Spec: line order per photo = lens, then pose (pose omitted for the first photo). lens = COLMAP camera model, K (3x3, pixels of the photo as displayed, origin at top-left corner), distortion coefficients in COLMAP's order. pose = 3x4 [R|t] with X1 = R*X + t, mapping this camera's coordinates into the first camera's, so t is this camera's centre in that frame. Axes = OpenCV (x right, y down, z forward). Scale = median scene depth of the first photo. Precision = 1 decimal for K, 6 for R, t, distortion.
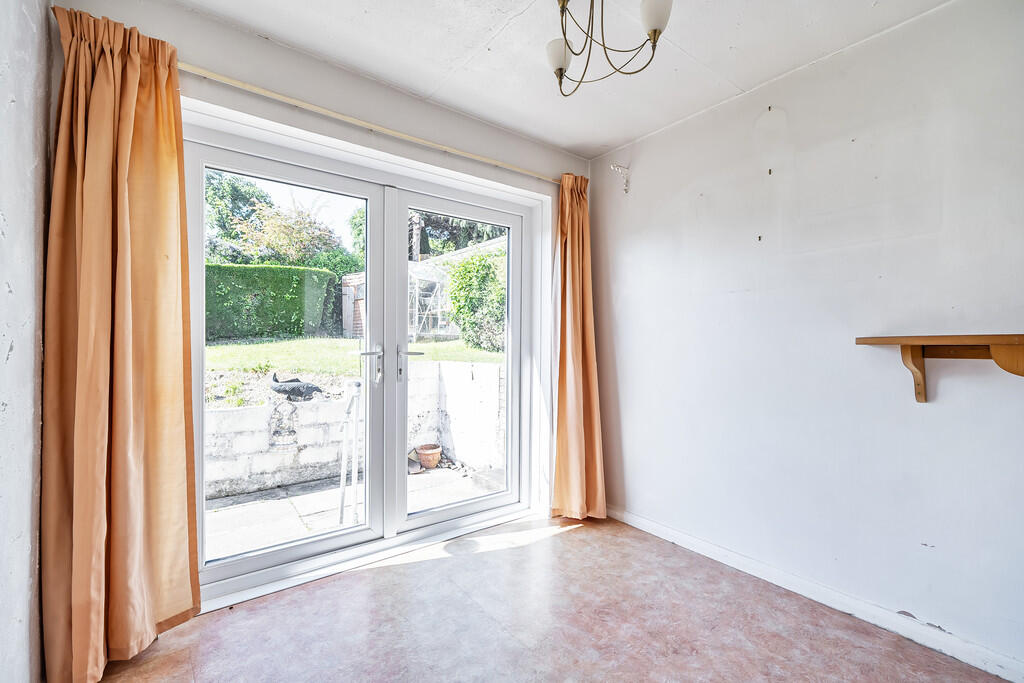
lens RADIAL K [[437.9, 0, 508.4], [0, 437.9, 346.0], [0, 0, 1]] dist [0.005292, 0.000509]
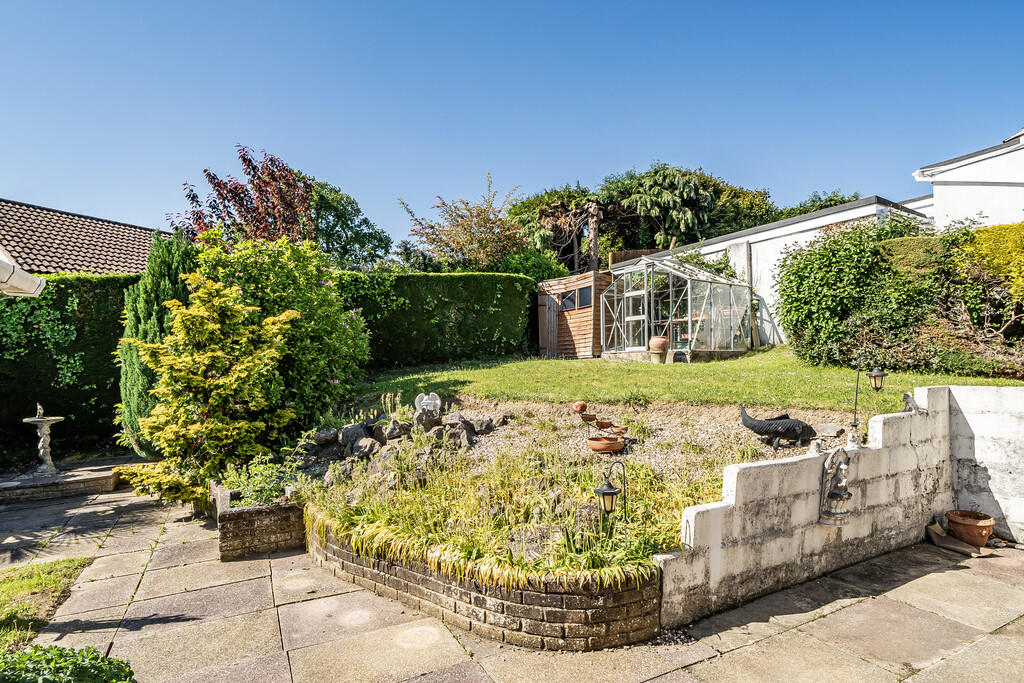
lens RADIAL K [[532.1, 0, 511.9], [0, 532.1, 341.9], [0, 0, 1]] dist [0.004235, 0.000625]
pose [[0.987862, -0.028451, -0.152705, -0.316417], [0.021041, 0.998531, -0.049921, -0.003065], [0.153902, 0.046102, 0.987010, 0.034753]]
